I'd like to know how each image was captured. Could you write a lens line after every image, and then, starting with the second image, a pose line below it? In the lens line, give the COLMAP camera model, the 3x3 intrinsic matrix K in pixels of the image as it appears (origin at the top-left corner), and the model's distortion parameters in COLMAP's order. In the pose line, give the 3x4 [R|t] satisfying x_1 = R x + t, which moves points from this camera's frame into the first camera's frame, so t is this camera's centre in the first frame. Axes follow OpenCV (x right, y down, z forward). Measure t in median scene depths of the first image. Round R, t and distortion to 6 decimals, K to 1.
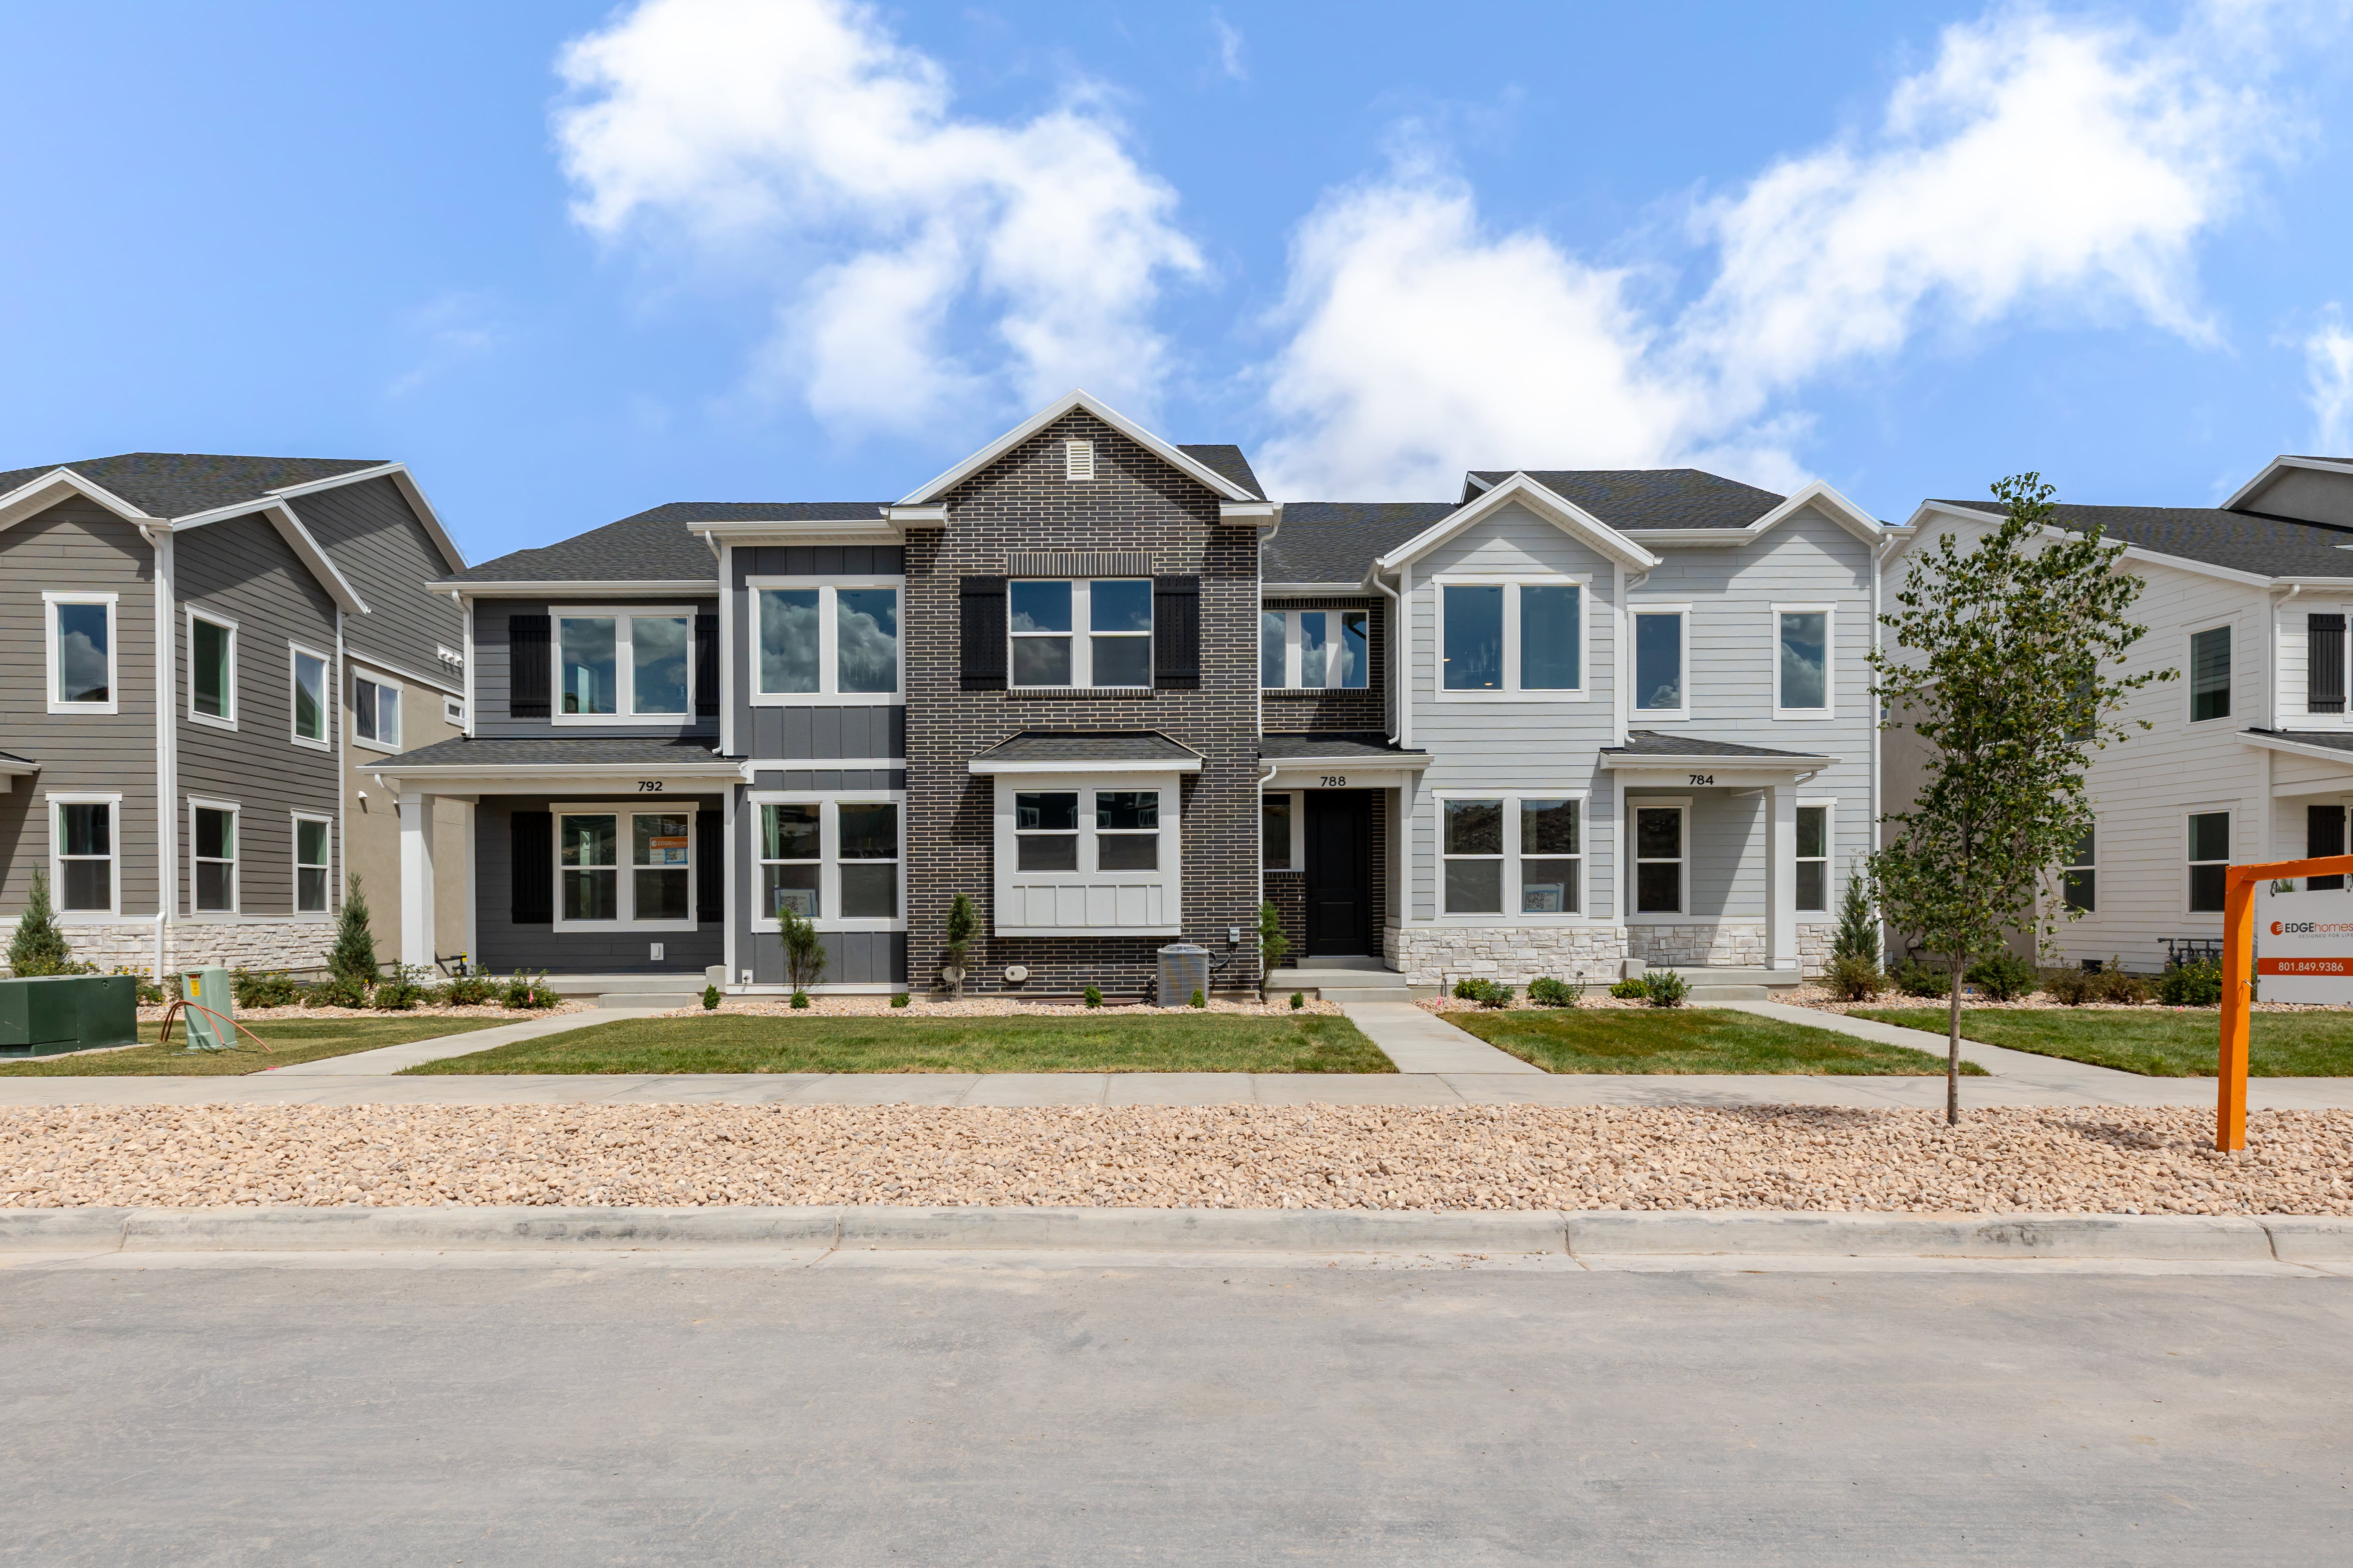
lens RADIAL K [[1009.7, 0, 1177.8], [0, 1009.7, 844.8], [0, 0, 1]] dist [0.001542, 0.000618]
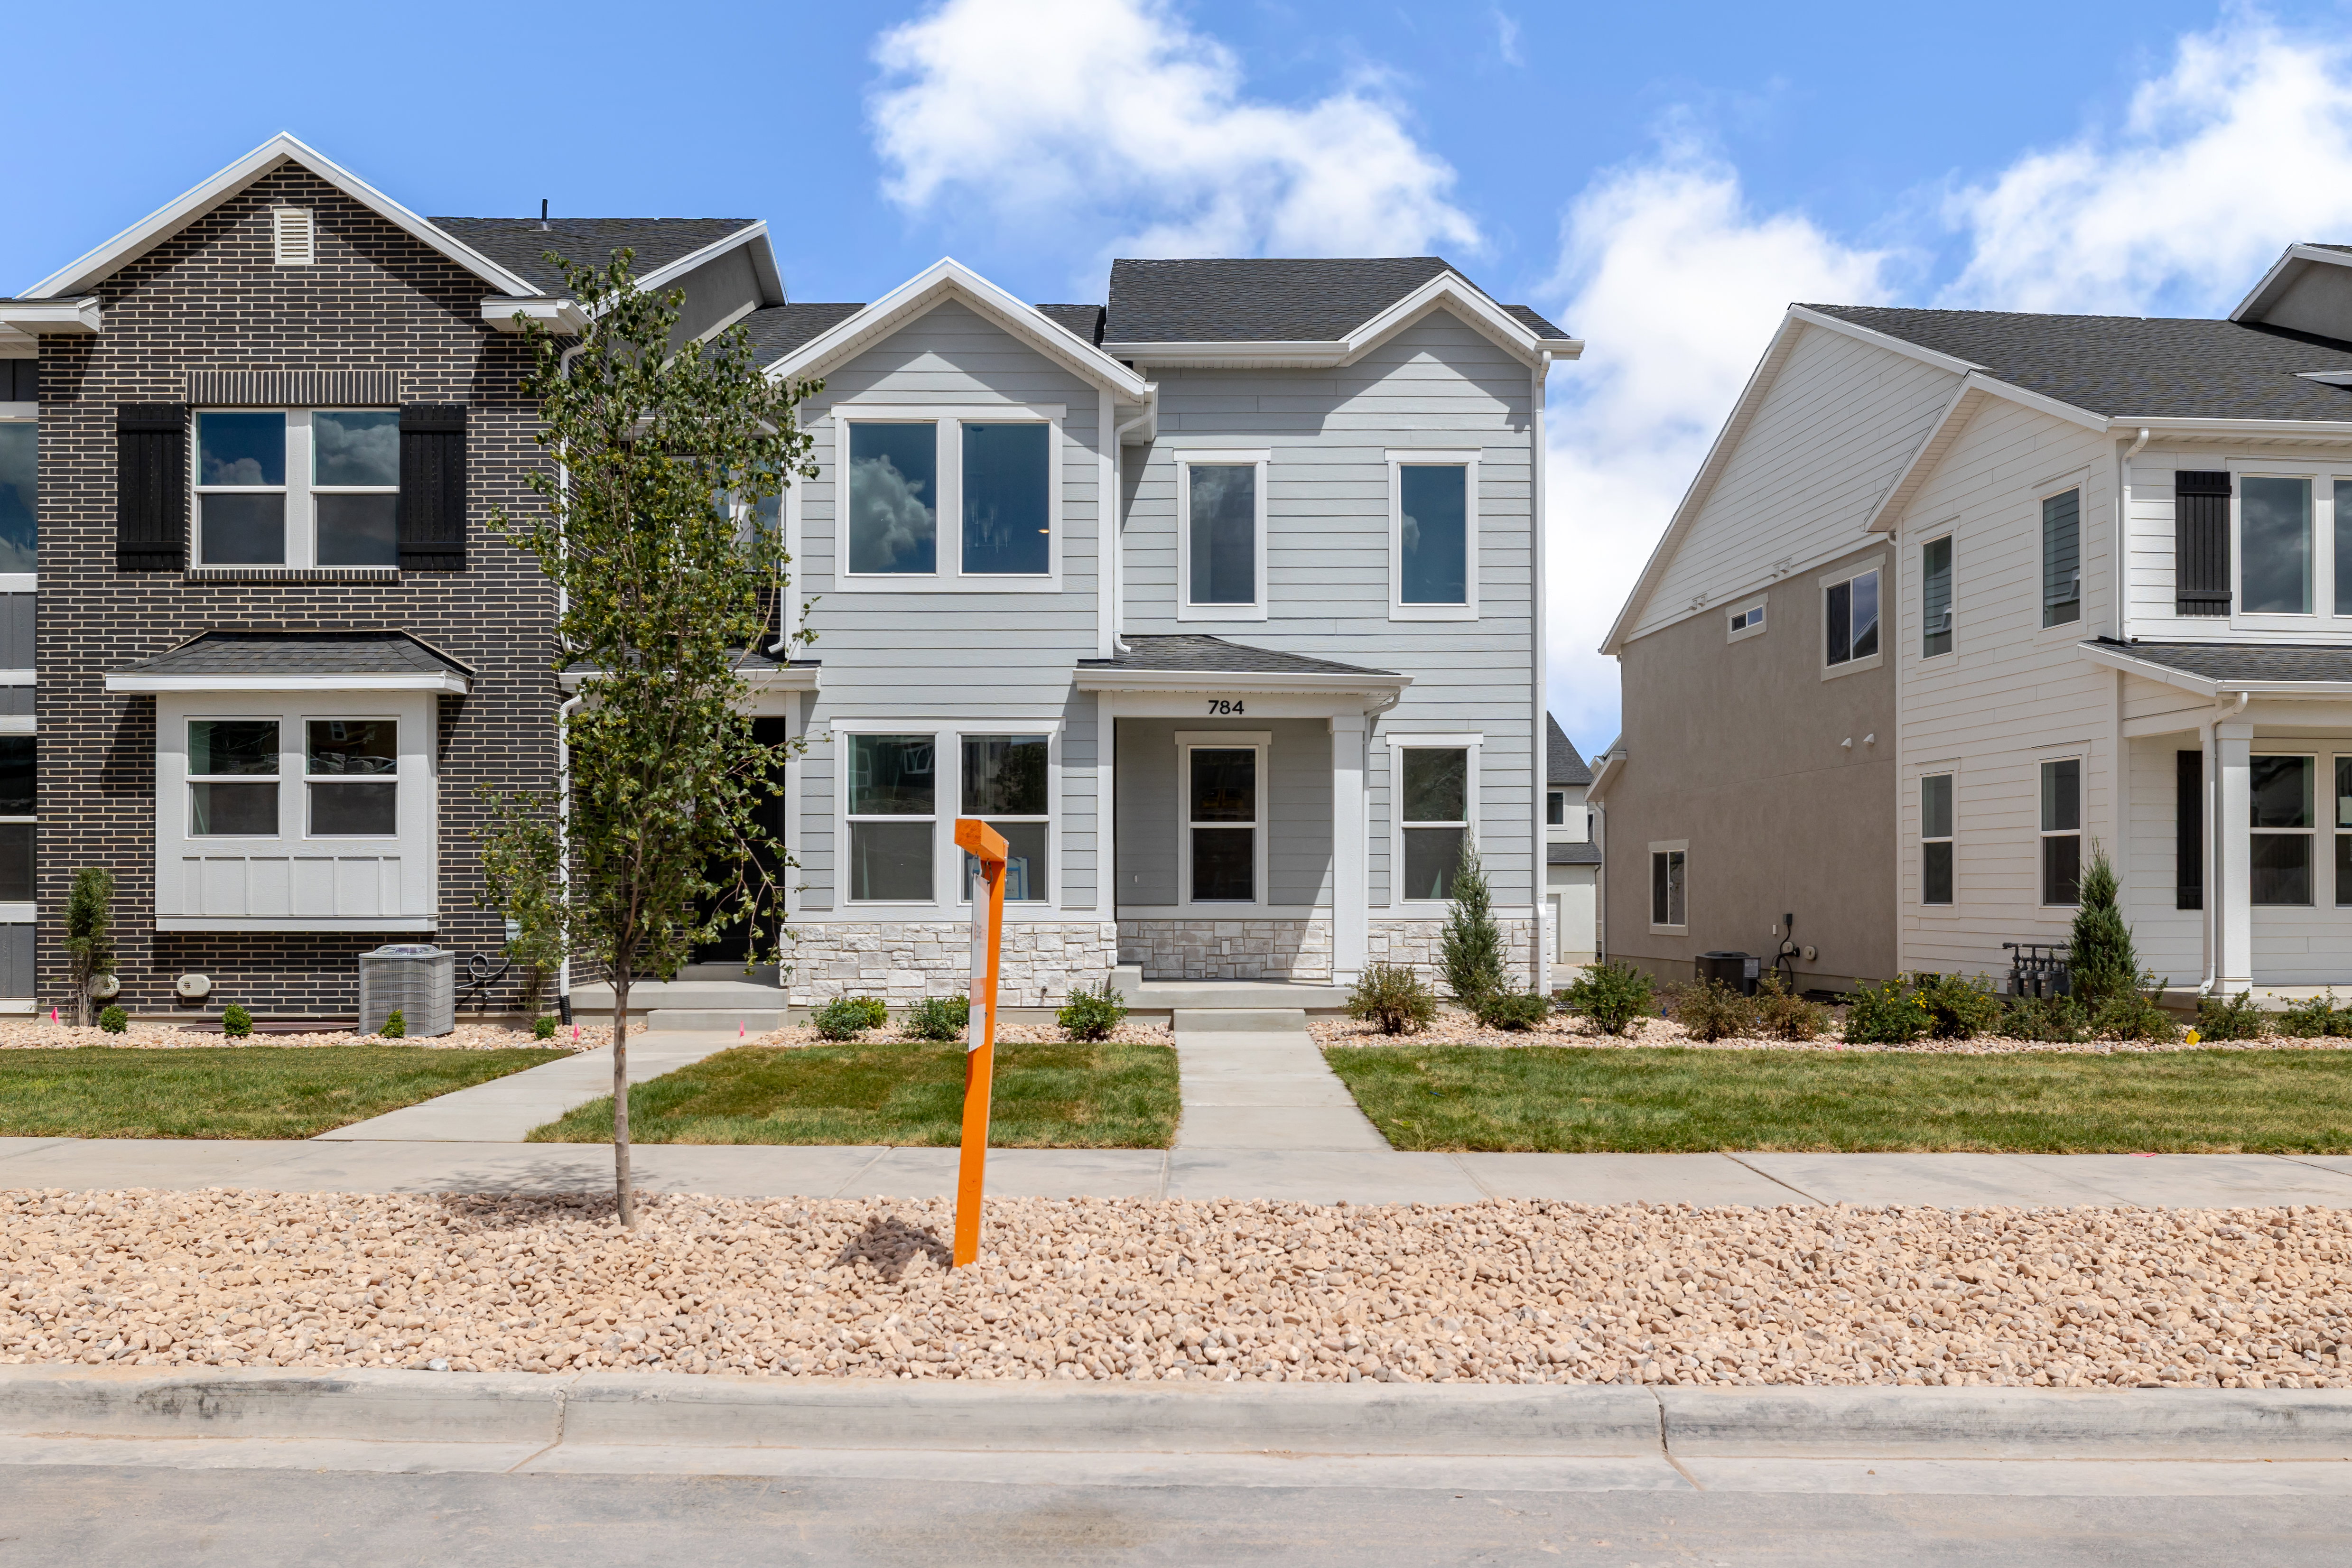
lens RADIAL K [[1469.2, 0, 1175.7], [0, 1469.2, 782.1], [0, 0, 1]] dist [0.000024, -0.000585]
pose [[0.999985, 0.005406, 0.000074, 0.485791], [-0.005404, 0.999898, -0.013242, -0.000460], [-0.000146, 0.013241, 0.999912, 0.006694]]
